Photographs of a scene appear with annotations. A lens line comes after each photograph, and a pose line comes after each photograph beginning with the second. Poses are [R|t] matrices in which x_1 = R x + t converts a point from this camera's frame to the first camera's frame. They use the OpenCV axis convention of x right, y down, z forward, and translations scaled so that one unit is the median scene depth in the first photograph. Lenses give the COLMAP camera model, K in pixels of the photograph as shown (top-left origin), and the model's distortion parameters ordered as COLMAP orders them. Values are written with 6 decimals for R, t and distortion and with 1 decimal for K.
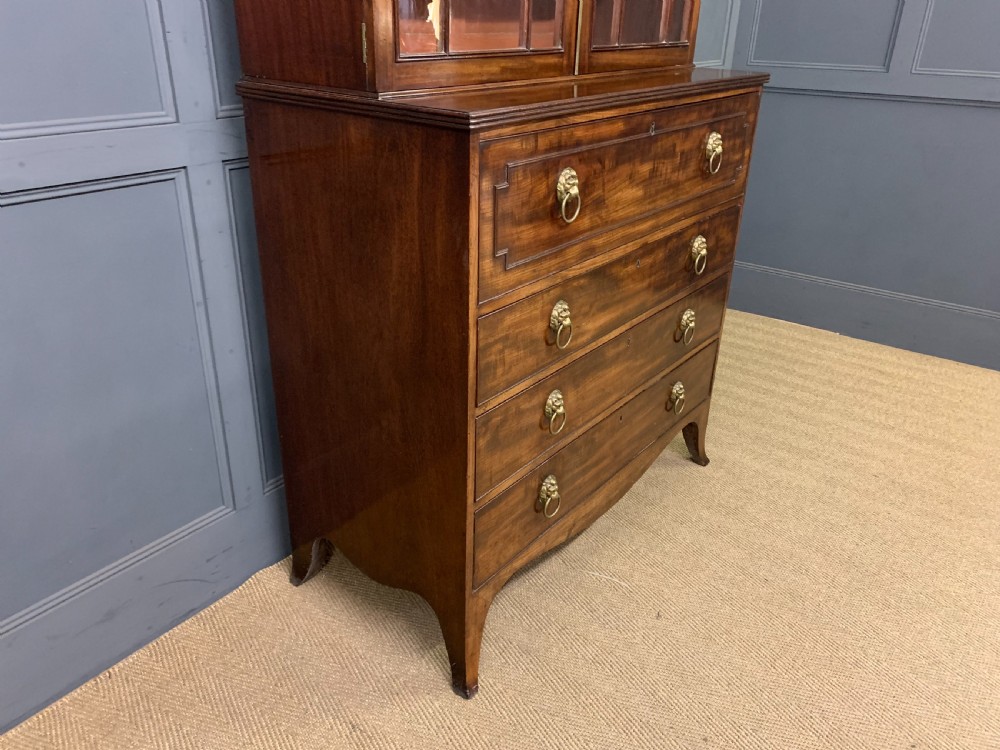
lens RADIAL K [[768.7, 0, 505.8], [0, 768.7, 372.4], [0, 0, 1]] dist [0.045165, -0.041494]
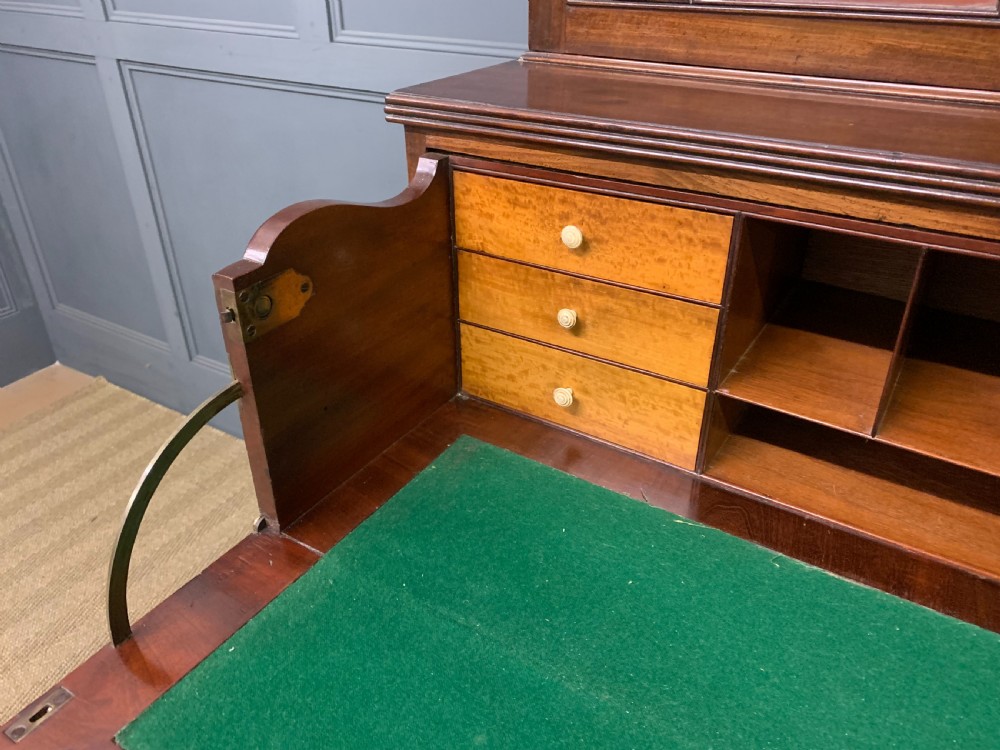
lens RADIAL K [[768.7, 0, 505.6], [0, 768.7, 368.7], [0, 0, 1]] dist [0.045165, -0.041494]
pose [[0.103526, 0.474475, -0.874160, 0.388186], [-0.427254, 0.814878, 0.391699, -0.297821], [0.898185, 0.332937, 0.287082, 0.679820]]
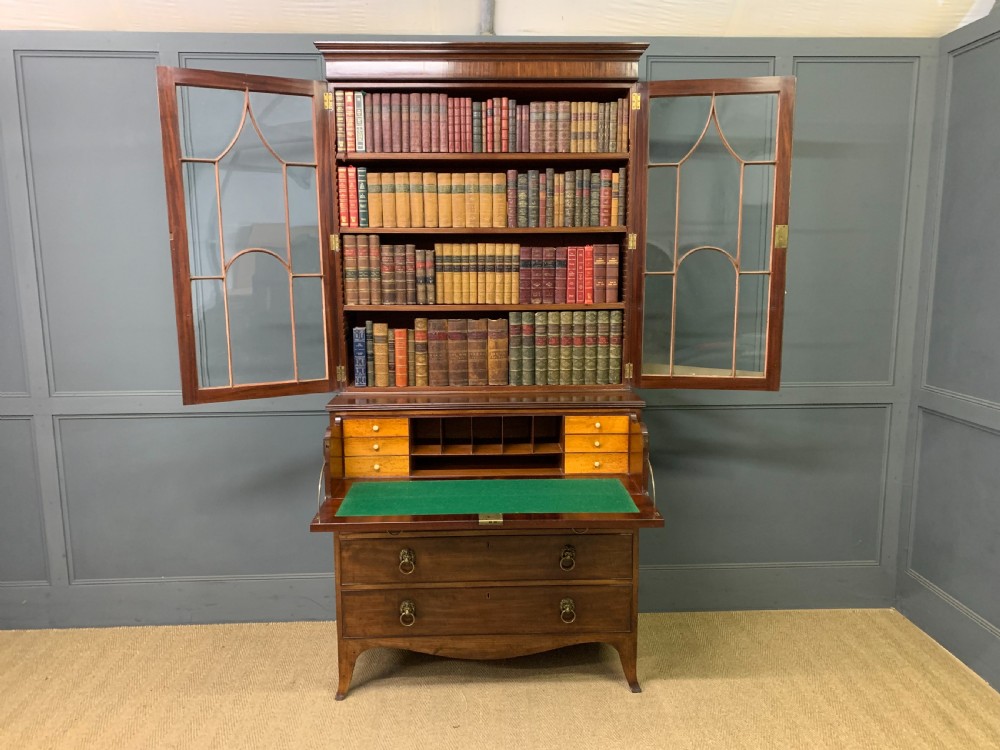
lens RADIAL K [[768.7, 0, 505.0], [0, 768.7, 365.9], [0, 0, 1]] dist [0.045165, -0.041494]
pose [[0.638389, 0.082760, -0.765252, 1.565736], [-0.312745, 0.936326, -0.159637, -0.161818], [0.703314, 0.341239, 0.623623, -0.147688]]
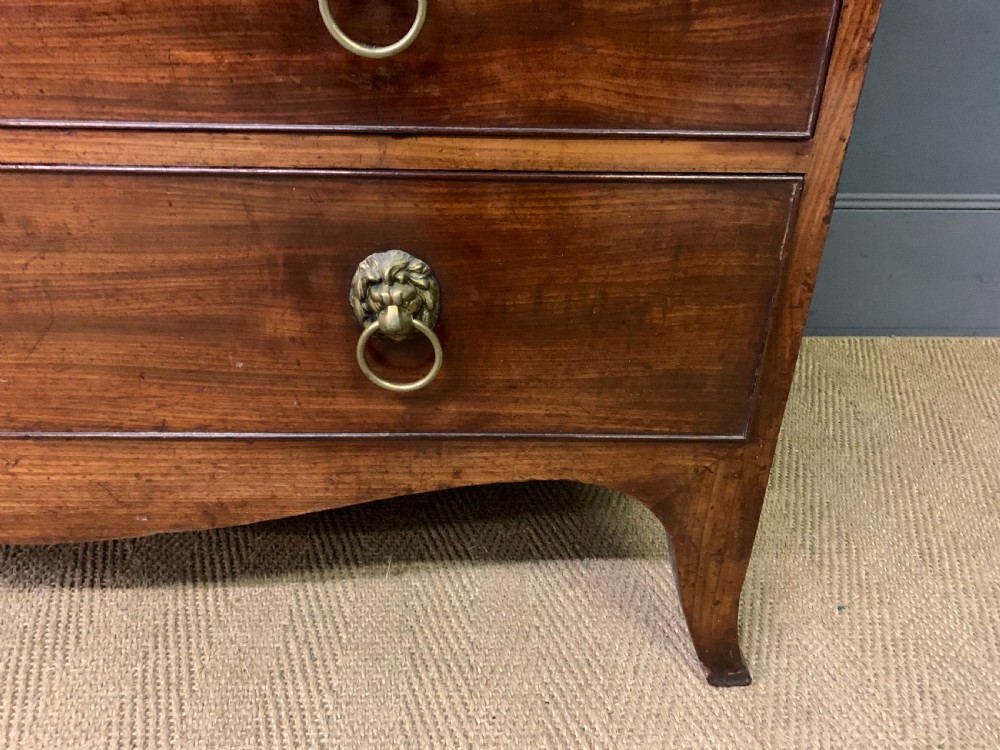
lens RADIAL K [[768.7, 0, 500.4], [0, 768.7, 367.8], [0, 0, 1]] dist [0.045165, -0.041494]
pose [[0.623994, 0.368646, -0.689007, 0.542787], [-0.338375, 0.922246, 0.186991, -0.011517], [0.704367, 0.116462, 0.700217, 1.125610]]
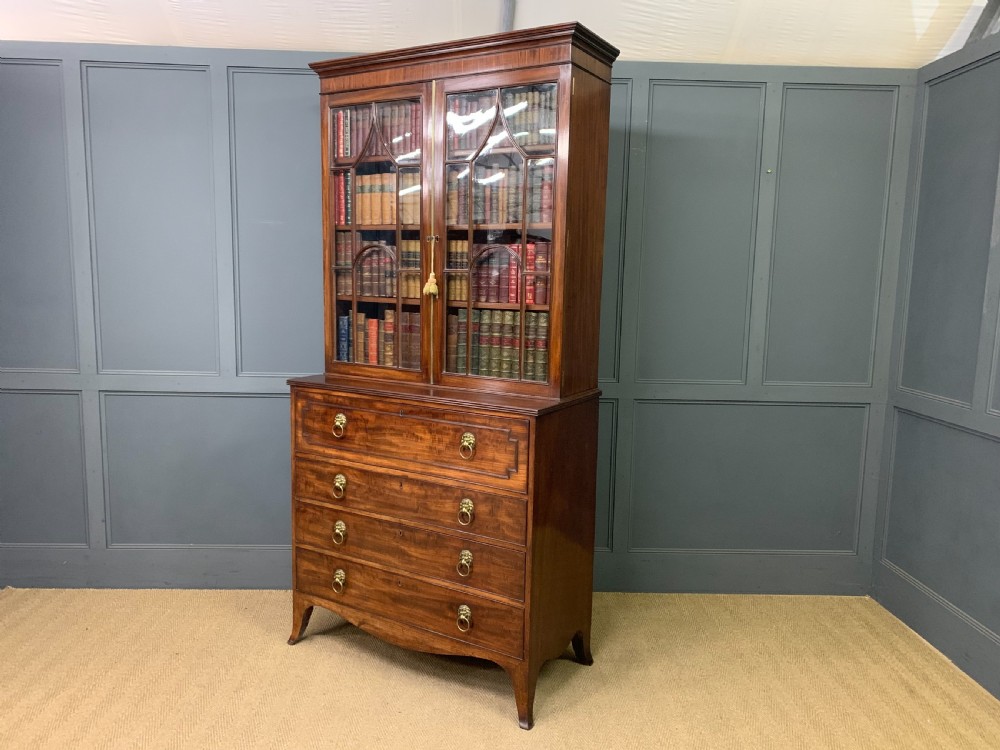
lens RADIAL K [[768.7, 0, 502.2], [0, 768.7, 367.2], [0, 0, 1]] dist [0.045165, -0.041494]
pose [[0.124459, 0.095555, -0.987613, 2.012589], [-0.447285, 0.893884, 0.030120, -0.567703], [0.885689, 0.437996, 0.153993, 0.862676]]
